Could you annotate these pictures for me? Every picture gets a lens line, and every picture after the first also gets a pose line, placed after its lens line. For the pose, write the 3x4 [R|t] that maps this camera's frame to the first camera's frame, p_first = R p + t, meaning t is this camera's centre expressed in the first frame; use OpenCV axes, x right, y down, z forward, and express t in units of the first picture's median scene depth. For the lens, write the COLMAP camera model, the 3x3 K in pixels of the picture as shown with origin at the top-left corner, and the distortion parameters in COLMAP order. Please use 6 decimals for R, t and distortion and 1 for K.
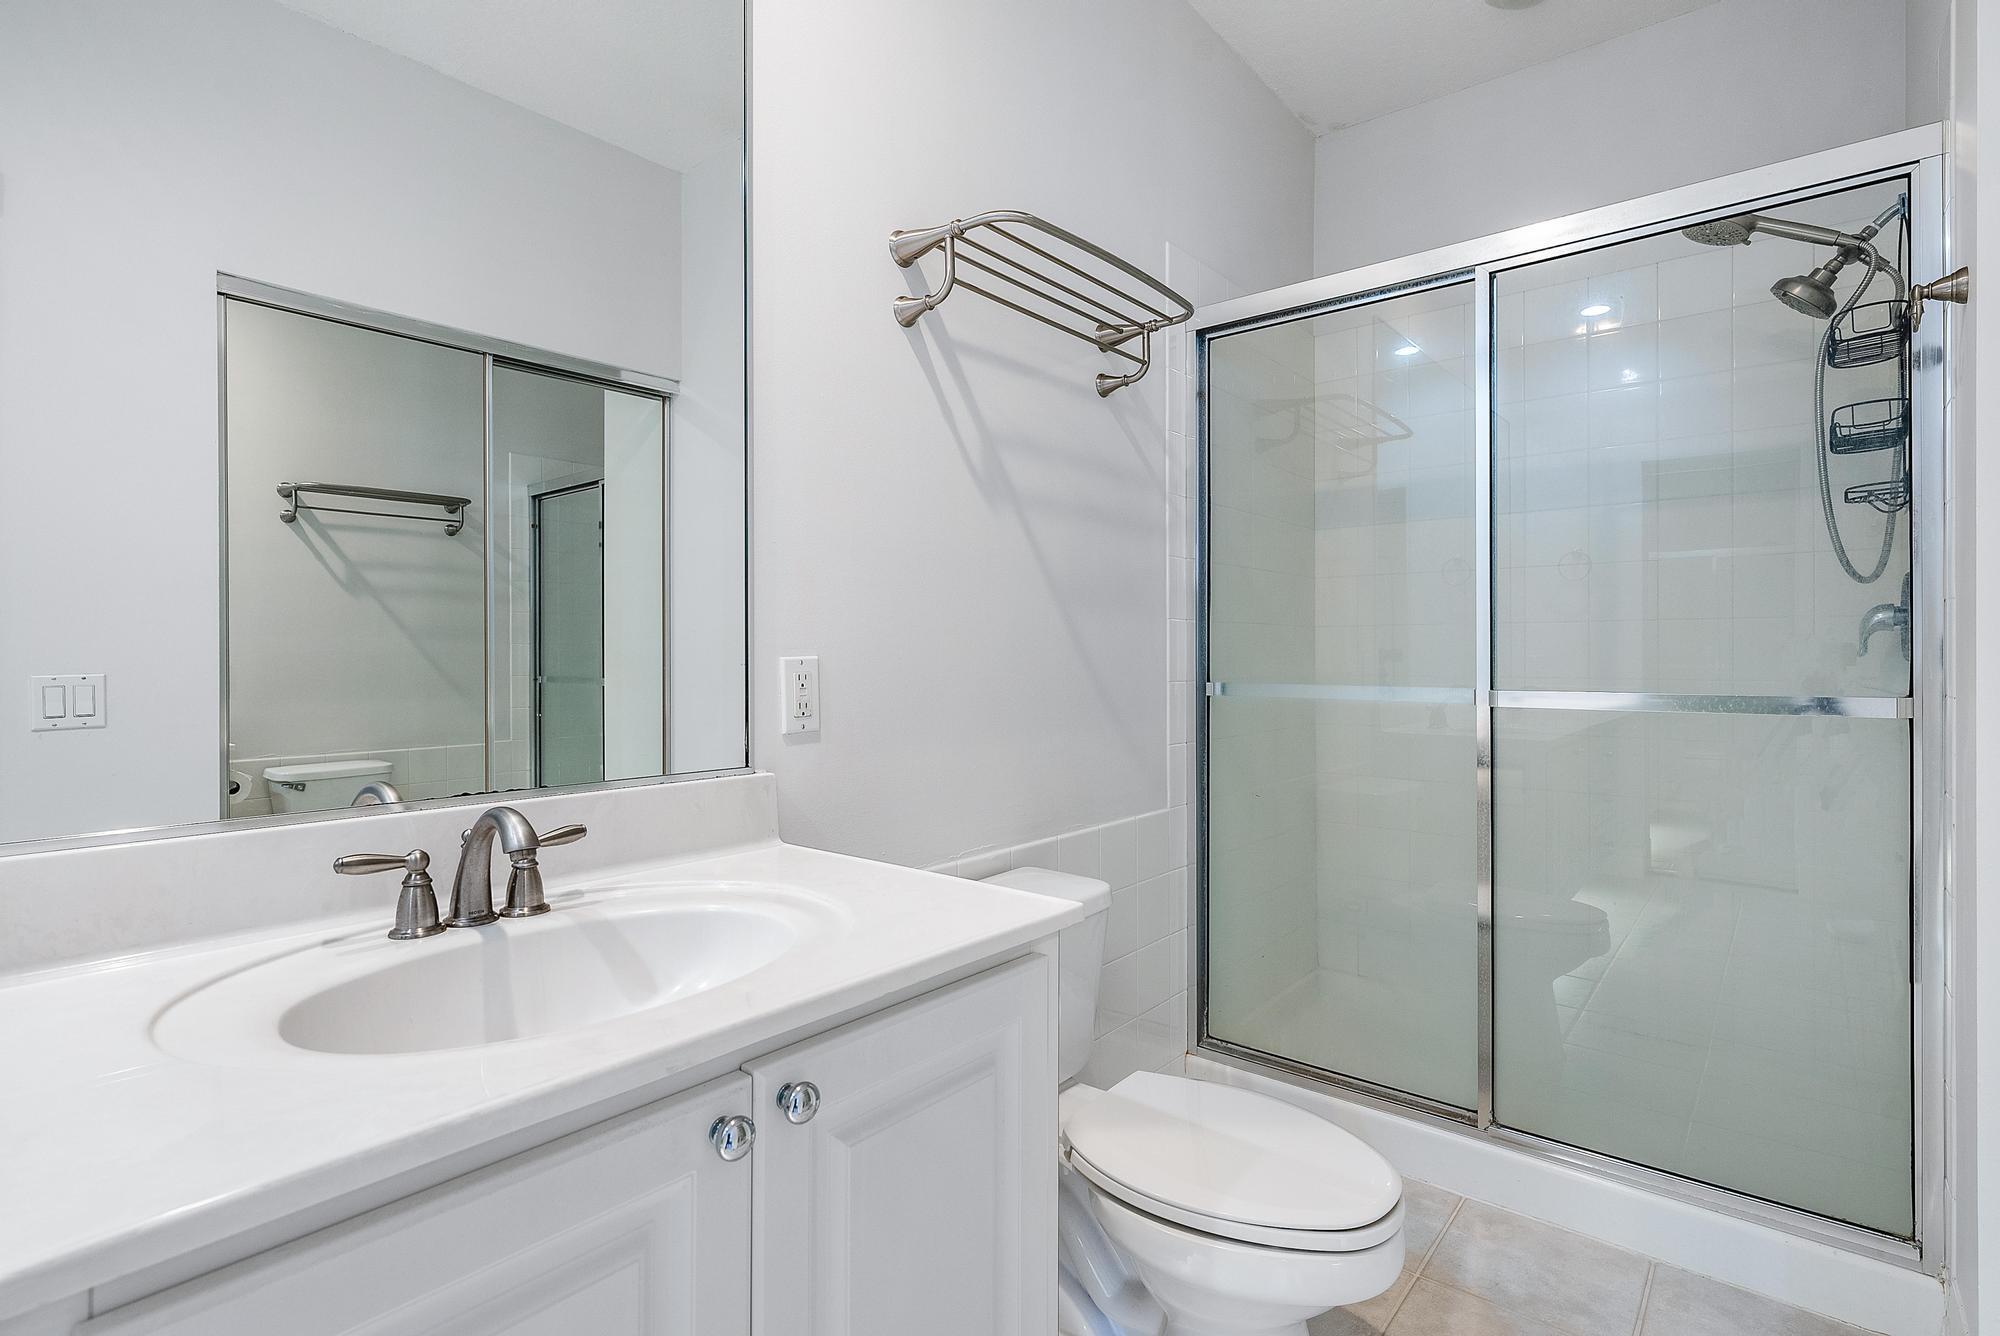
lens RADIAL K [[976.6, 0, 997.1], [0, 976.6, 655.8], [0, 0, 1]] dist [0.000118, 0.000960]
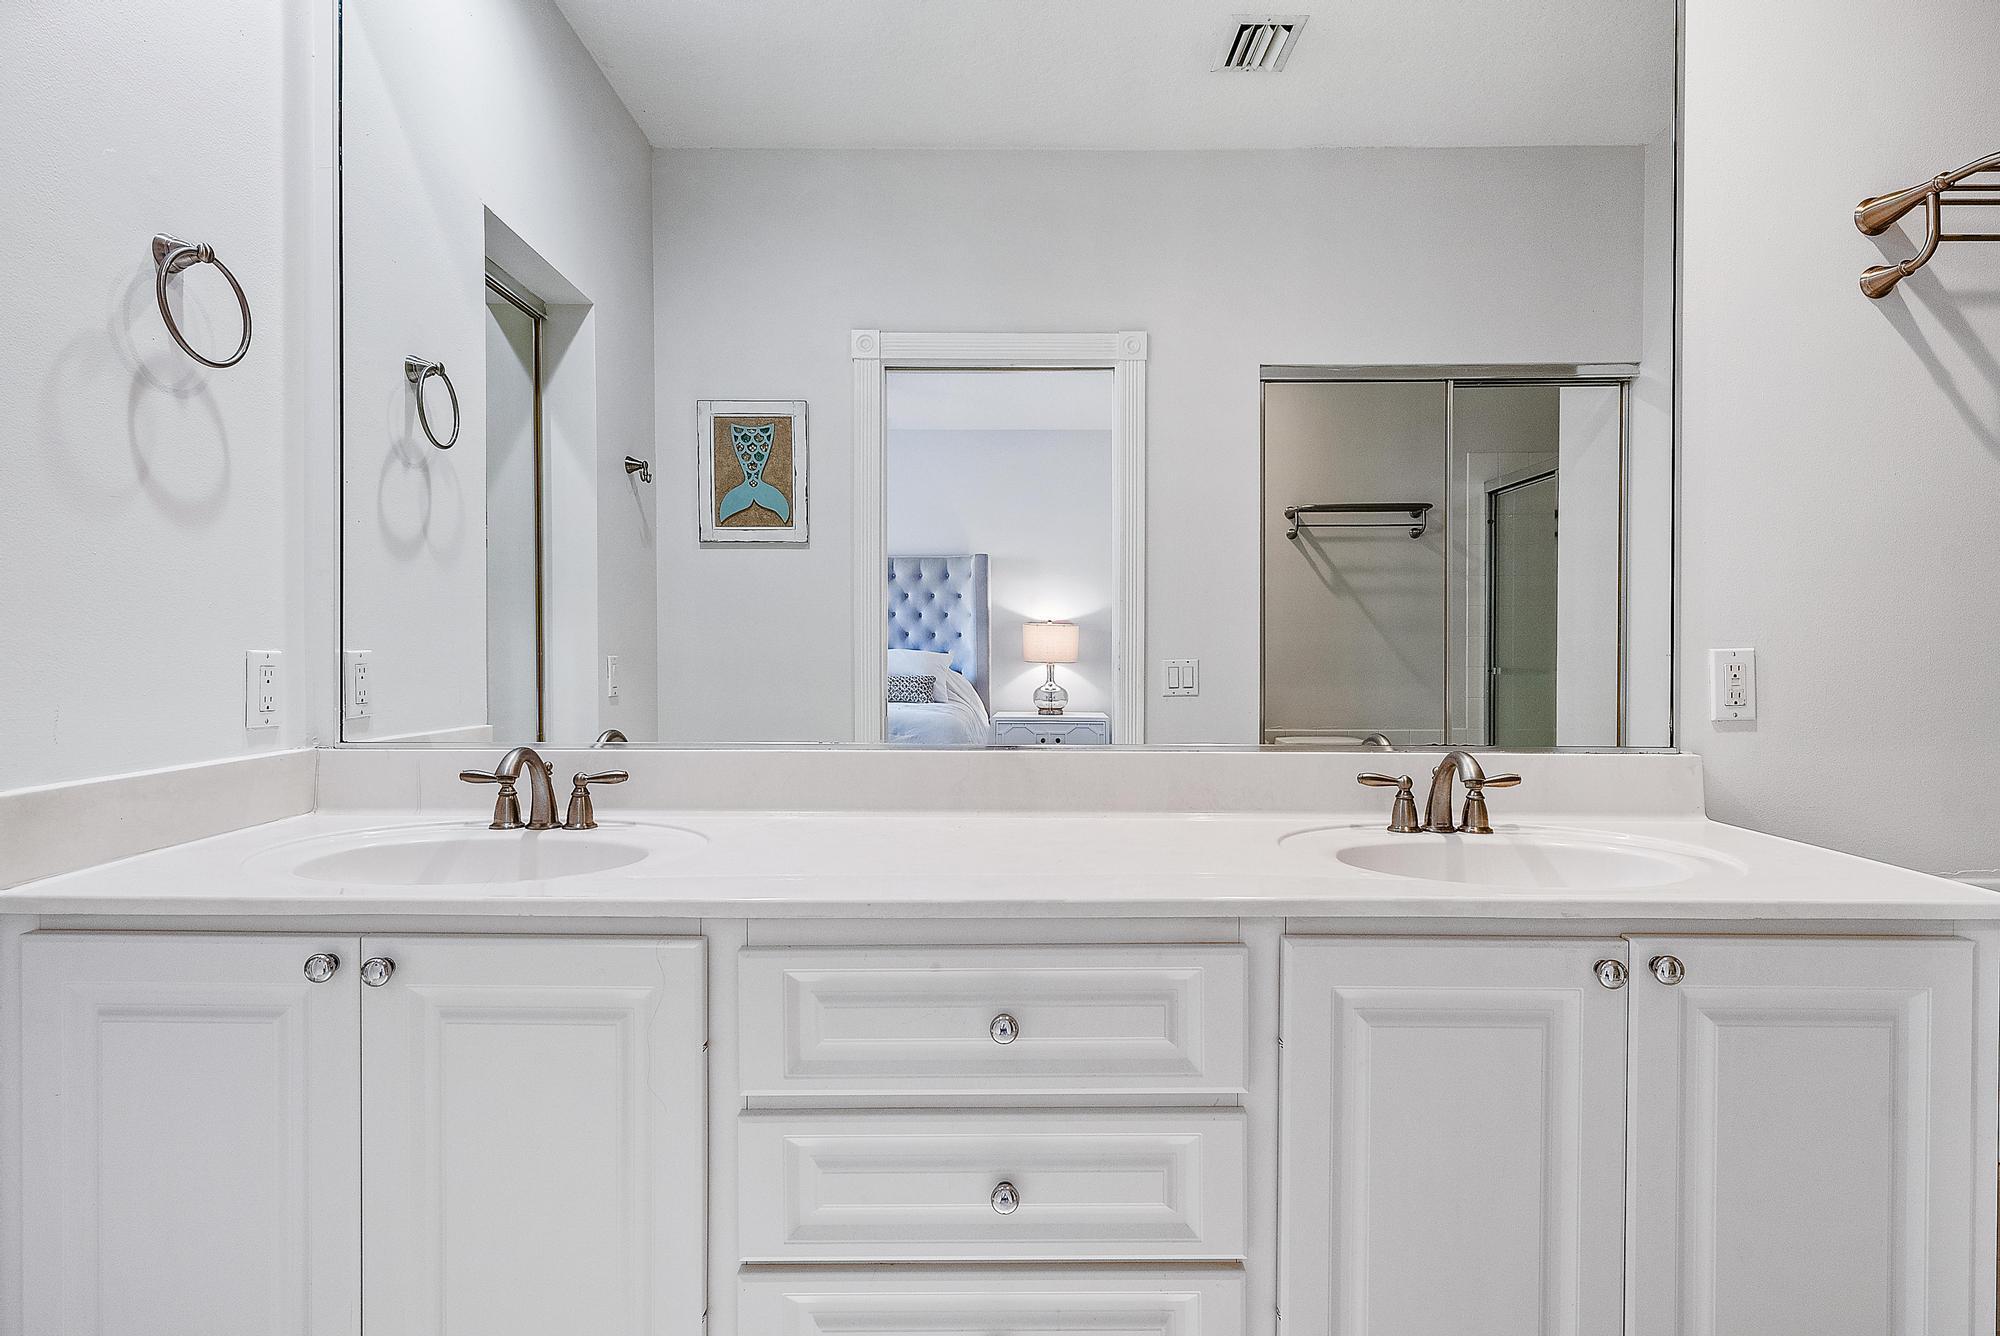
lens RADIAL K [[1136.8, 0, 995.0], [0, 1136.8, 657.3], [0, 0, 1]] dist [0.006009, -0.002161]
pose [[0.655454, 0.008633, -0.755186, 0.188712], [-0.003245, 0.999958, 0.008615, 0.002203], [0.755228, -0.003196, 0.655454, -0.375211]]
